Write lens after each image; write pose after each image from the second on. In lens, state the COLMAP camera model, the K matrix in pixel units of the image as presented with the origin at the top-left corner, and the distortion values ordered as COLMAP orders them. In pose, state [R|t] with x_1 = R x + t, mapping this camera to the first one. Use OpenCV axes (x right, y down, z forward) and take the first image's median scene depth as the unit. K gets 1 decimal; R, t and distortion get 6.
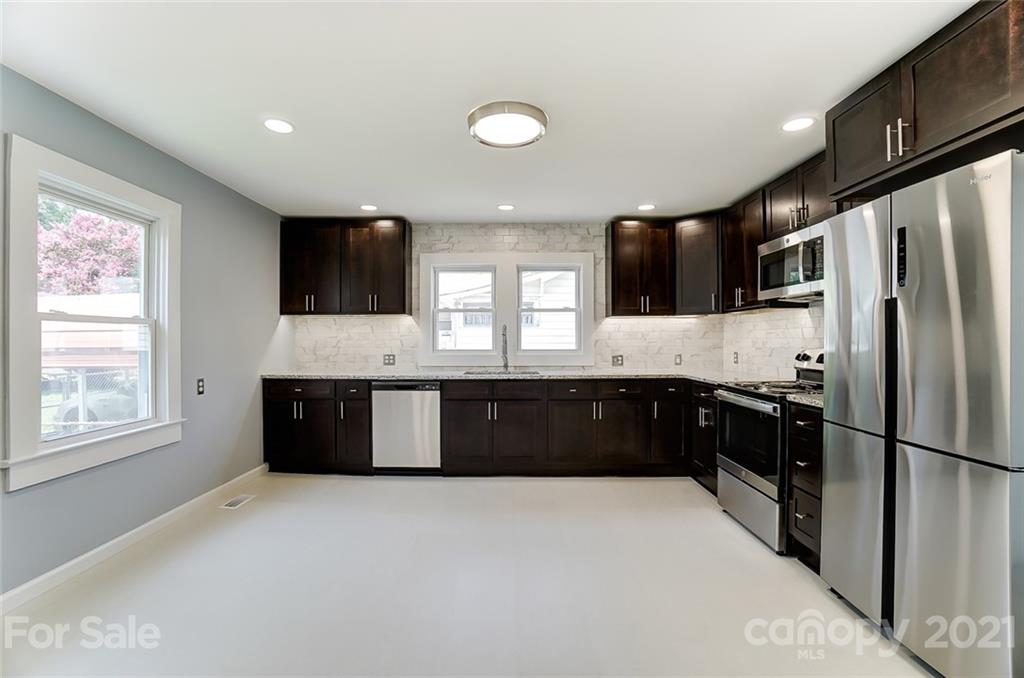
lens RADIAL K [[460.8, 0, 510.4], [0, 460.8, 341.1], [0, 0, 1]] dist [-0.021812, 0.001797]
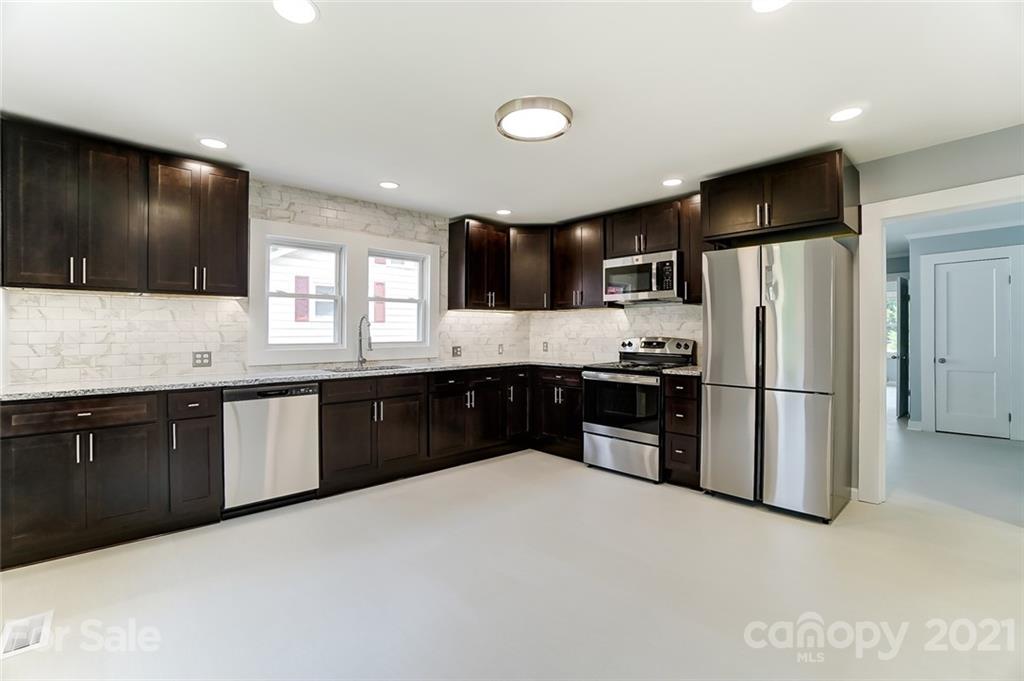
lens RADIAL K [[460.8, 0, 512.4], [0, 460.8, 335.4], [0, 0, 1]] dist [-0.021812, 0.001797]
pose [[0.729289, -0.003750, 0.684196, -0.415148], [0.003276, 0.999993, 0.001989, 0.003788], [-0.684198, 0.000792, 0.729296, 0.160275]]
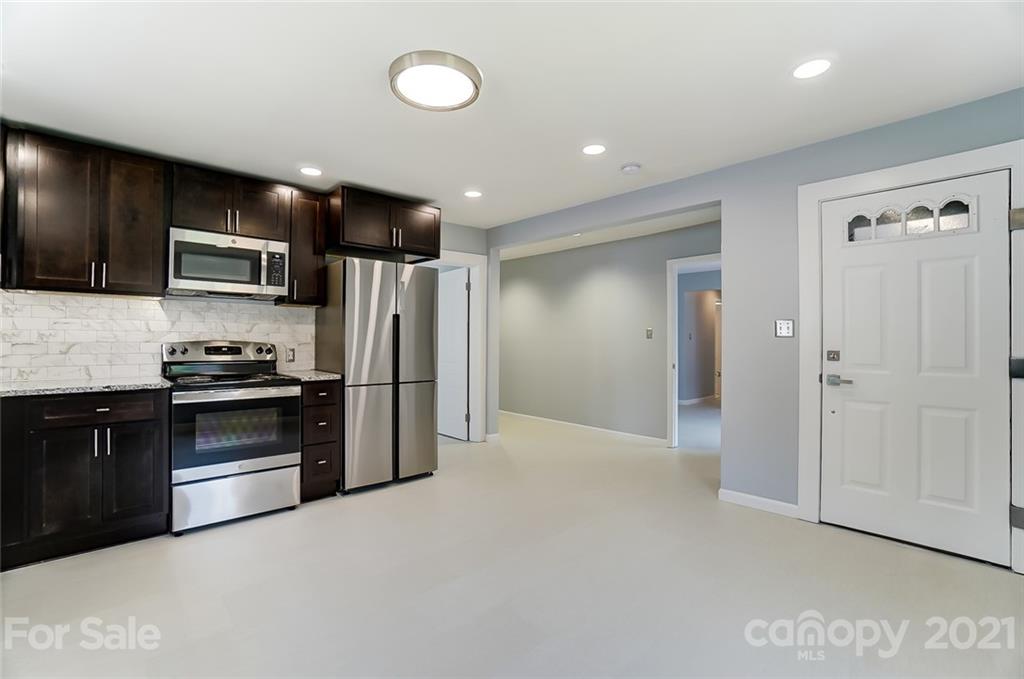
lens RADIAL K [[460.8, 0, 502.5], [0, 460.8, 339.2], [0, 0, 1]] dist [-0.021812, 0.001797]
pose [[-0.671635, -0.001070, 0.740882, -0.410971], [-0.001029, 0.999999, 0.000511, 0.006924], [-0.740882, -0.000419, -0.671635, 0.835850]]
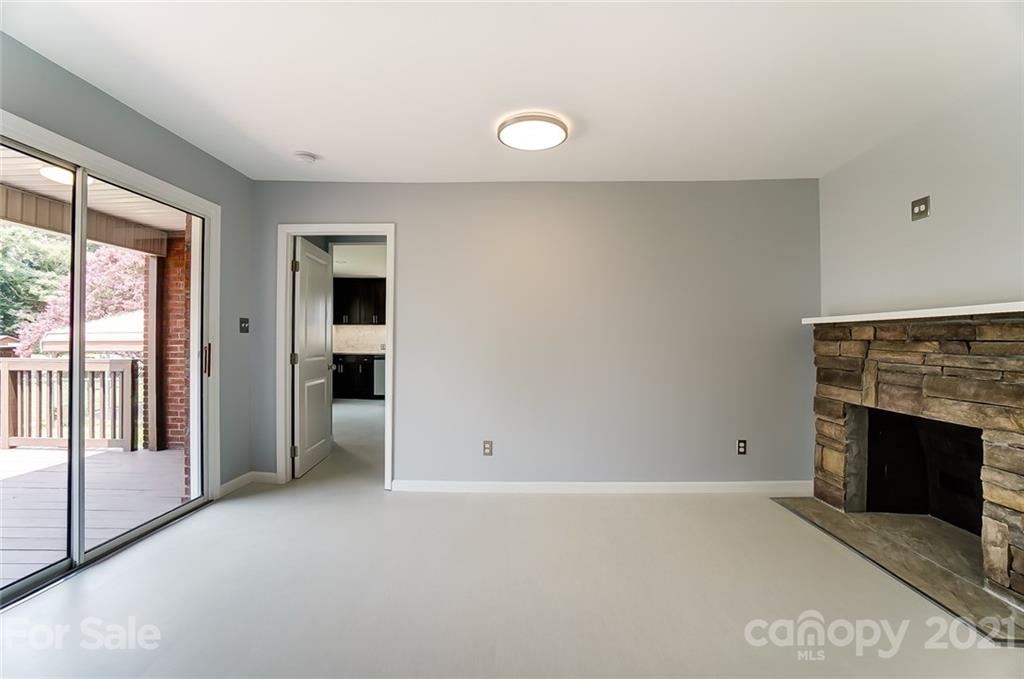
lens RADIAL K [[460.8, 0, 508.4], [0, 460.8, 339.7], [0, 0, 1]] dist [-0.021812, 0.001797]
pose [[0.999824, 0.008965, -0.016484, 0.341391], [-0.009088, 0.999931, -0.007387, 0.019810], [0.016417, 0.007536, 0.999837, -1.077381]]
